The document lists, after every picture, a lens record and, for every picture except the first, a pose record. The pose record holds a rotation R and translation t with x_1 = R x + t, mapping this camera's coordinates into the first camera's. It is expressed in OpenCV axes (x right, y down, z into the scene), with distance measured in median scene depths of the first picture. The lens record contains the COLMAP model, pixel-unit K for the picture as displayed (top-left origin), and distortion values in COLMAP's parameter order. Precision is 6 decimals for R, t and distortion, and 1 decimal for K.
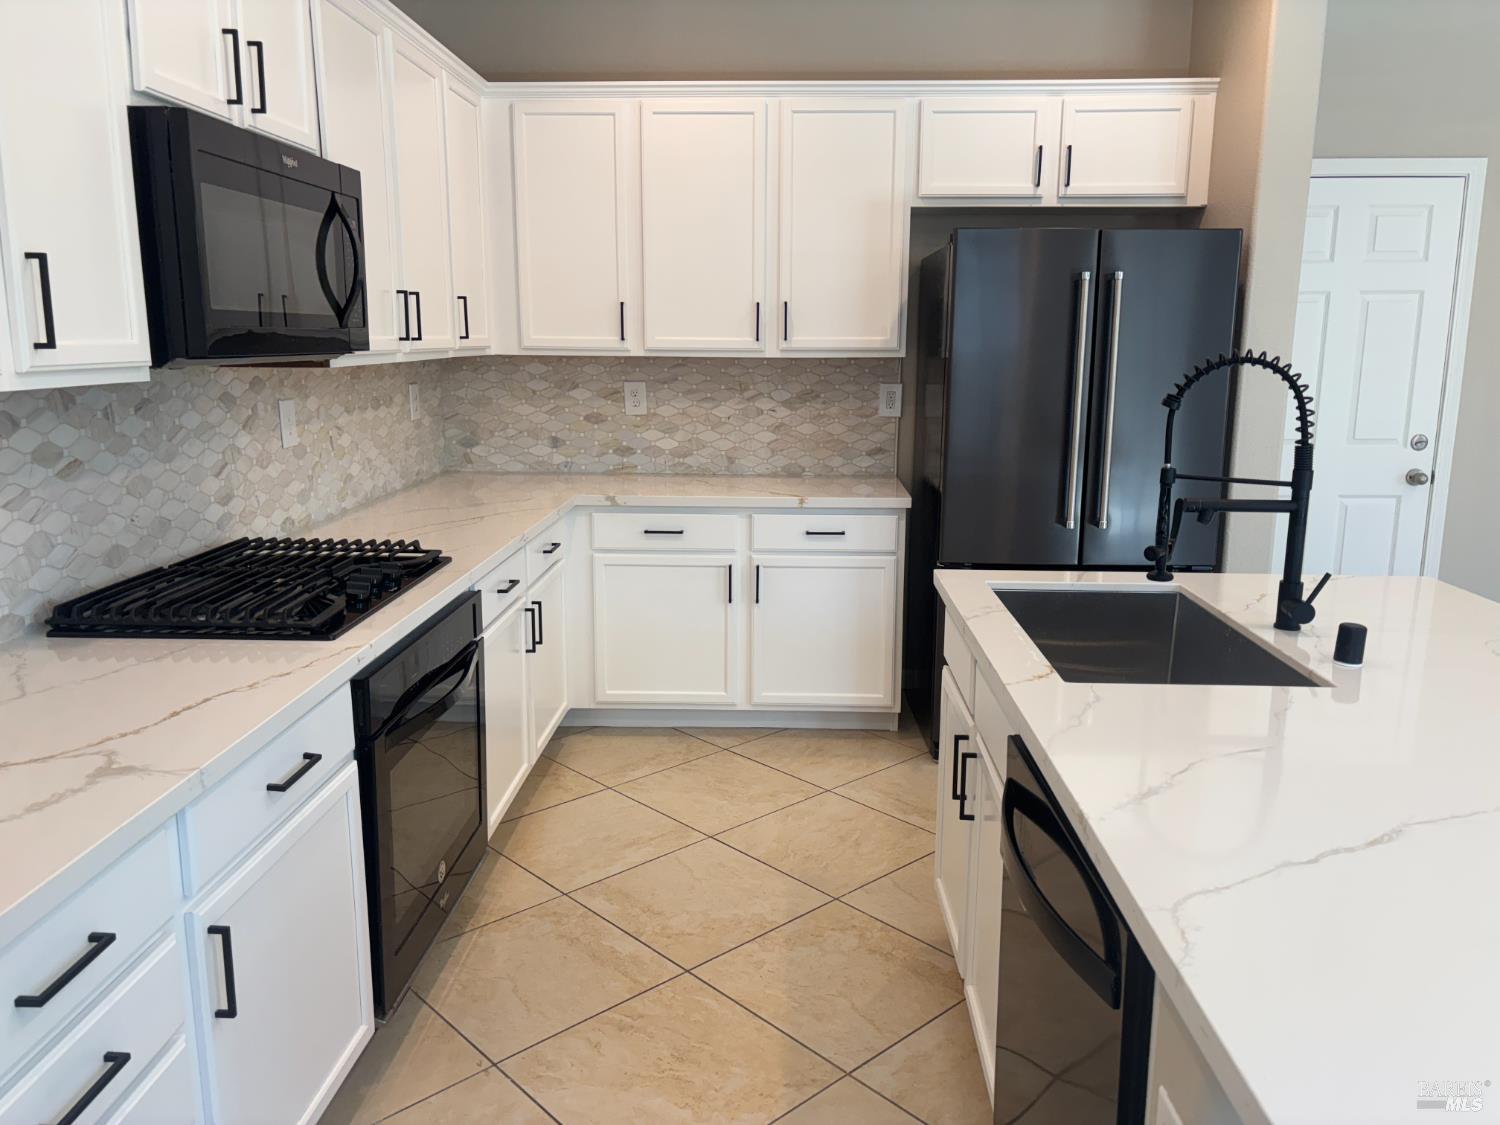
lens RADIAL K [[1135.7, 0, 757.0], [0, 1135.7, 566.4], [0, 0, 1]] dist [0.047467, -0.020289]
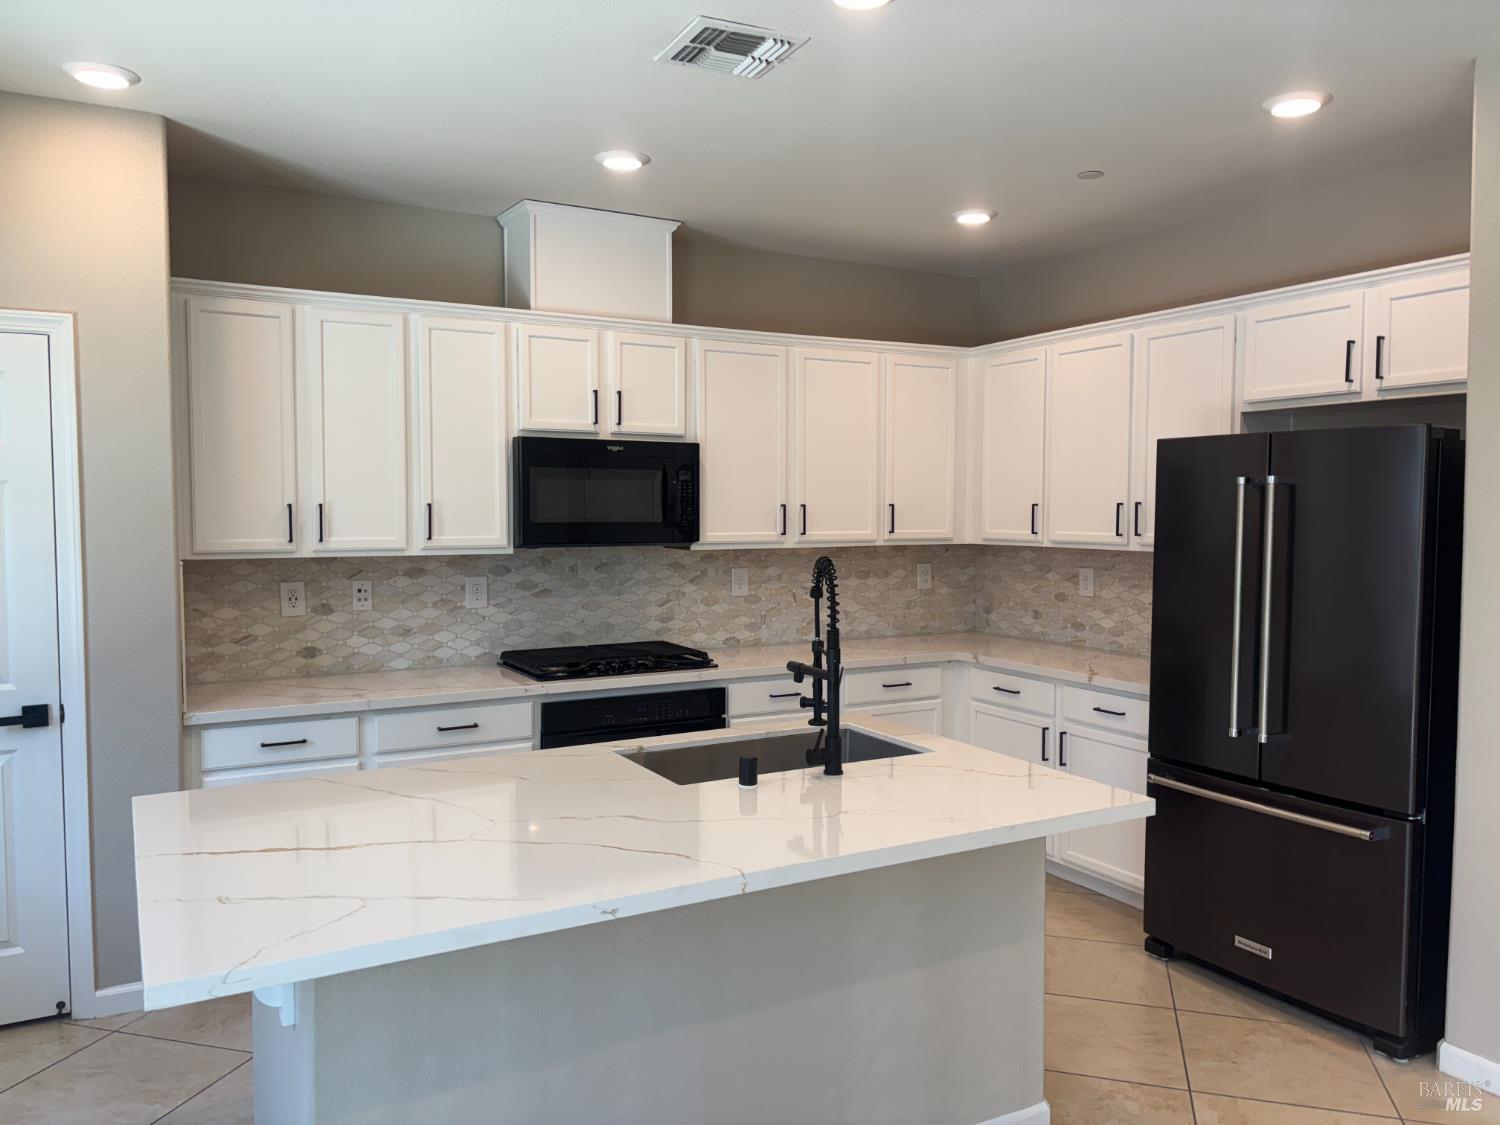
lens RADIAL K [[1135.7, 0, 752.0], [0, 1135.7, 568.1], [0, 0, 1]] dist [0.047467, -0.020289]
pose [[0.510331, 0.043393, -0.858882, 0.803803], [-0.170953, 0.983913, -0.051867, -0.048588], [0.842815, 0.173298, 0.509540, 0.130975]]
